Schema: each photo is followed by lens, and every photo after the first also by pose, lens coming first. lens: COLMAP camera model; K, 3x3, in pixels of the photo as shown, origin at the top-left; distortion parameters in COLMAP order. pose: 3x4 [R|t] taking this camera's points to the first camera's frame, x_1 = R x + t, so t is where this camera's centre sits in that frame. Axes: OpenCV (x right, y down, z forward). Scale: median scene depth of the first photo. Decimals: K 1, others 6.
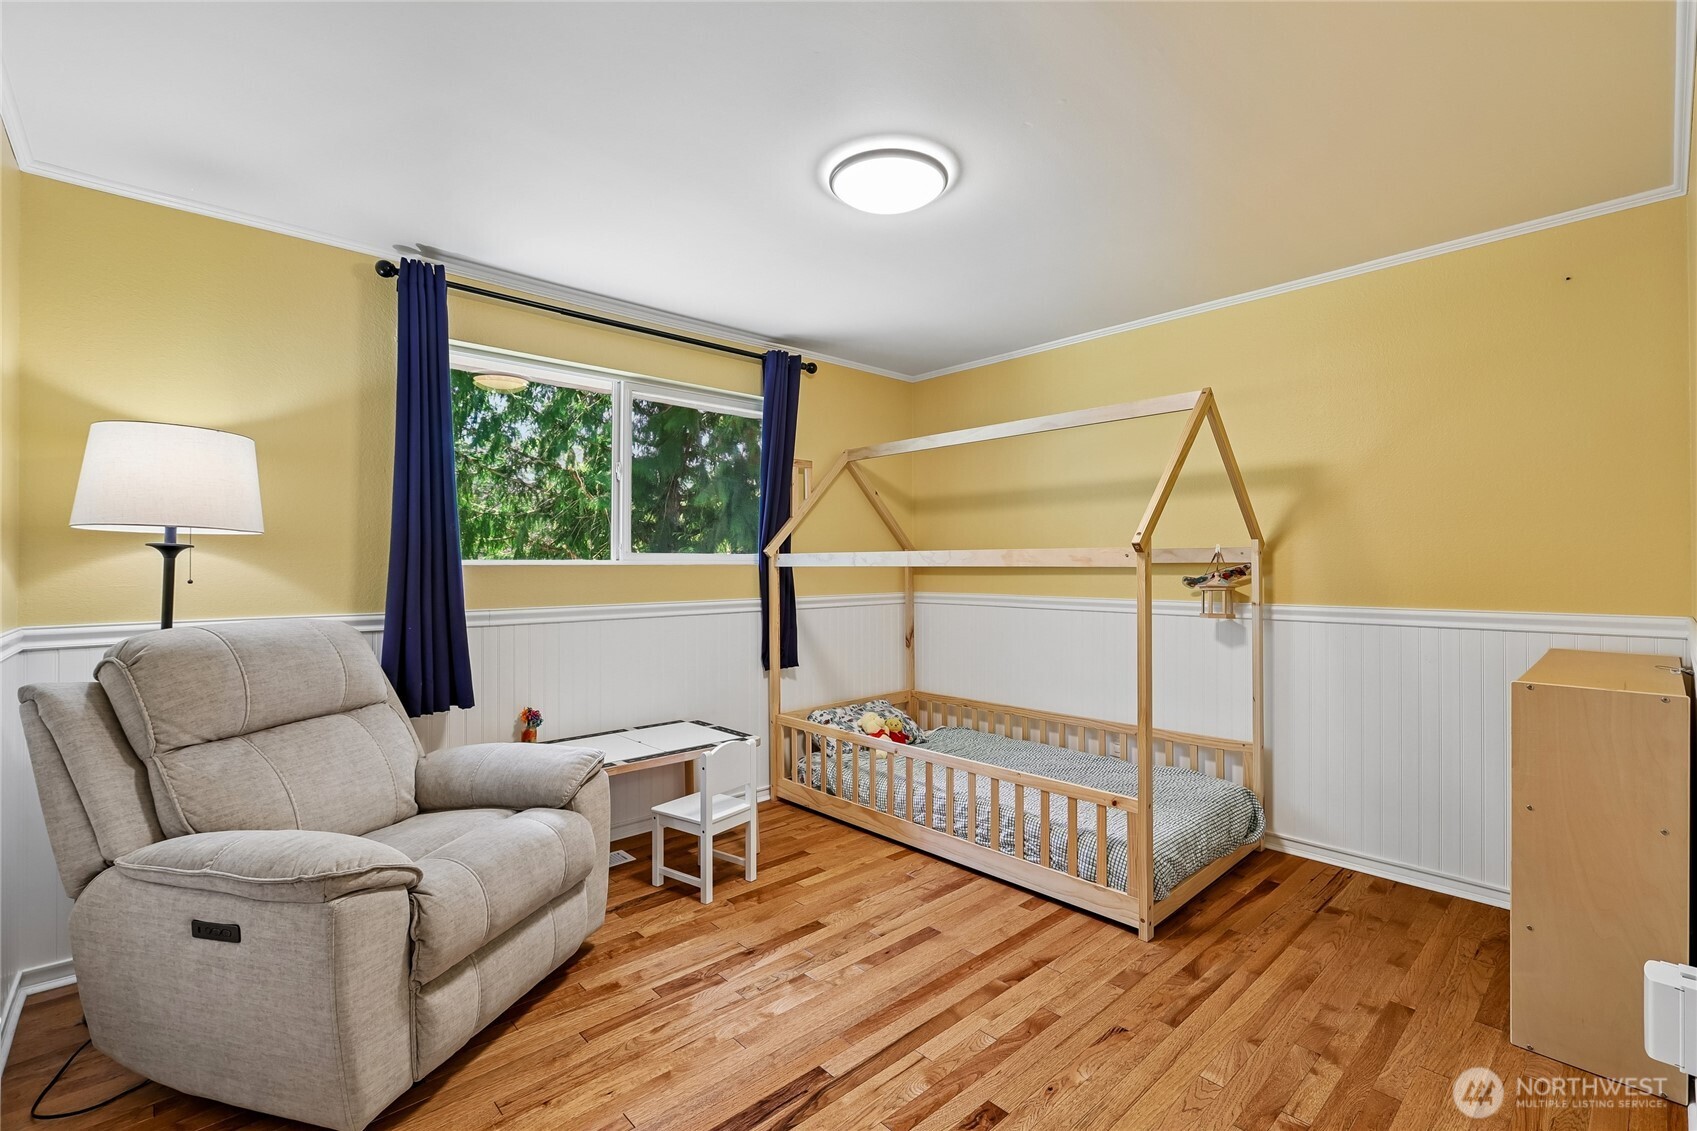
lens RADIAL K [[755.3, 0, 858.9], [0, 755.3, 566.4], [0, 0, 1]] dist [-0.004619, 0.003050]
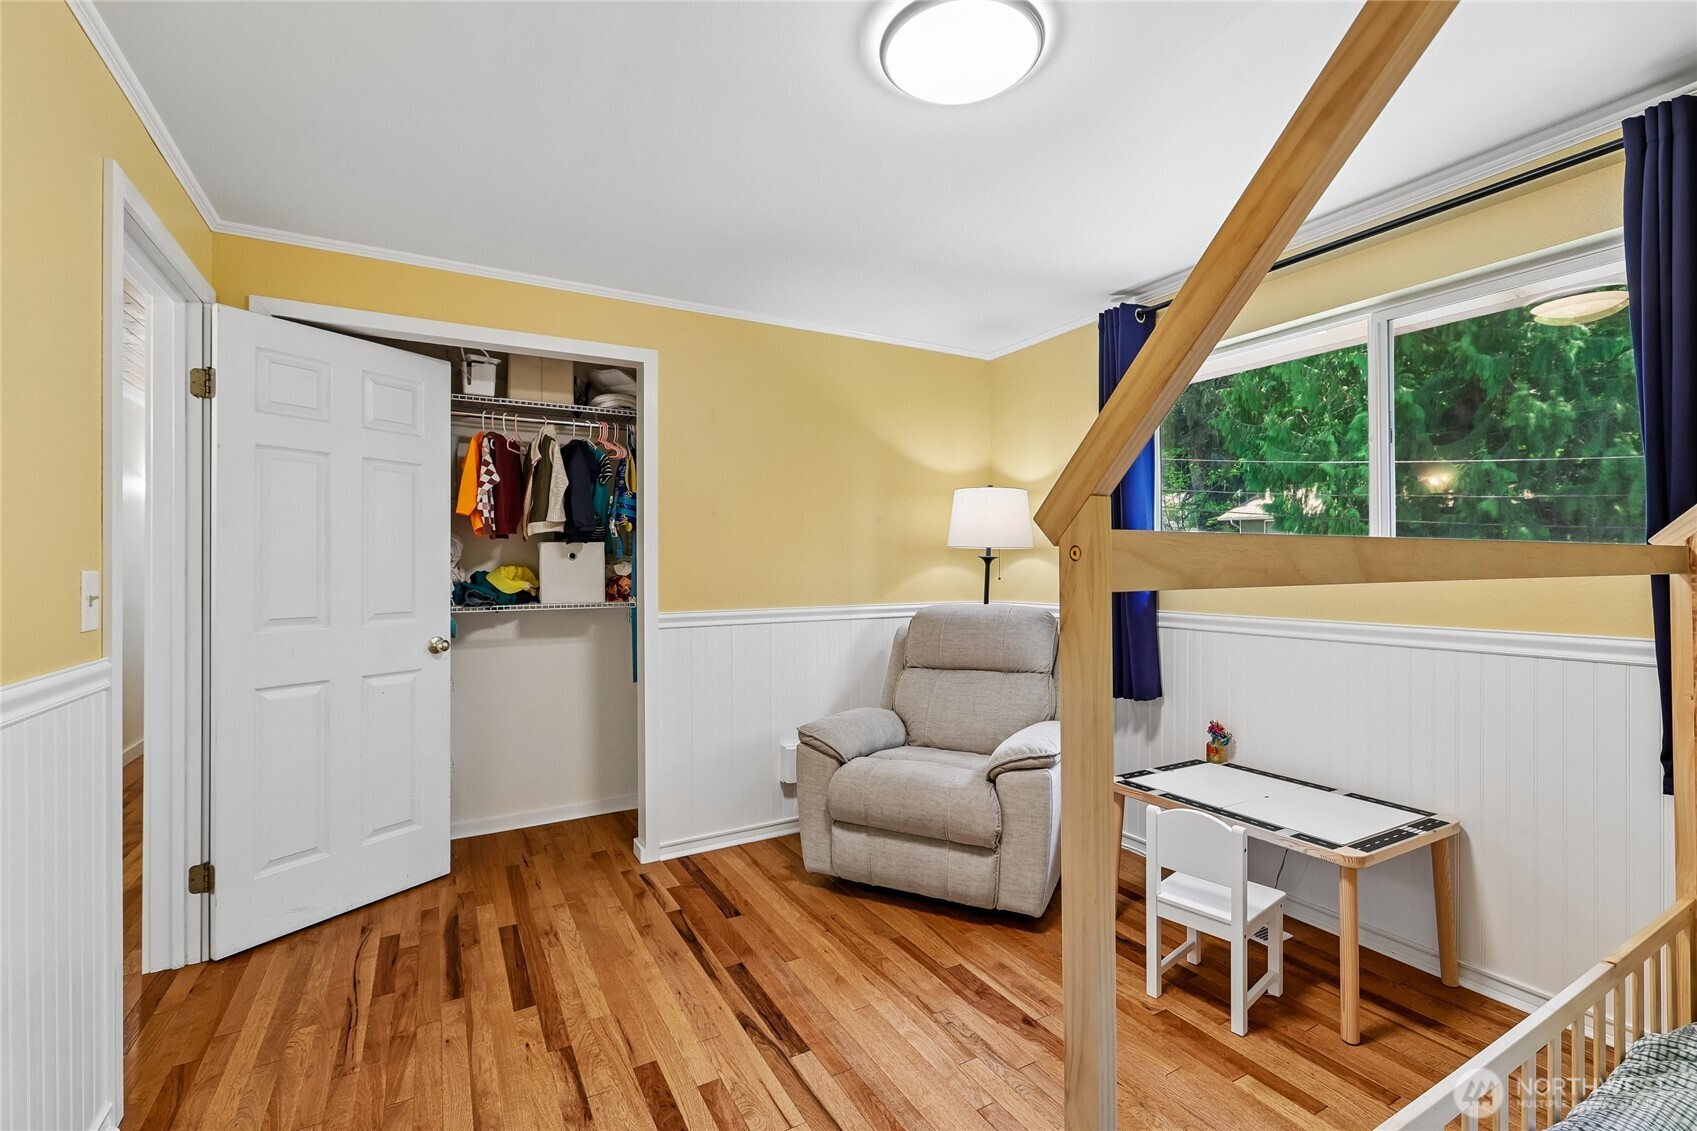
lens RADIAL K [[755.3, 0, 861.1], [0, 755.3, 564.0], [0, 0, 1]] dist [-0.004619, 0.003050]
pose [[-0.234438, -0.003856, -0.972123, 0.809135], [0.001042, 0.999991, -0.004218, -0.005705], [0.972130, -0.002001, -0.234432, 1.120580]]
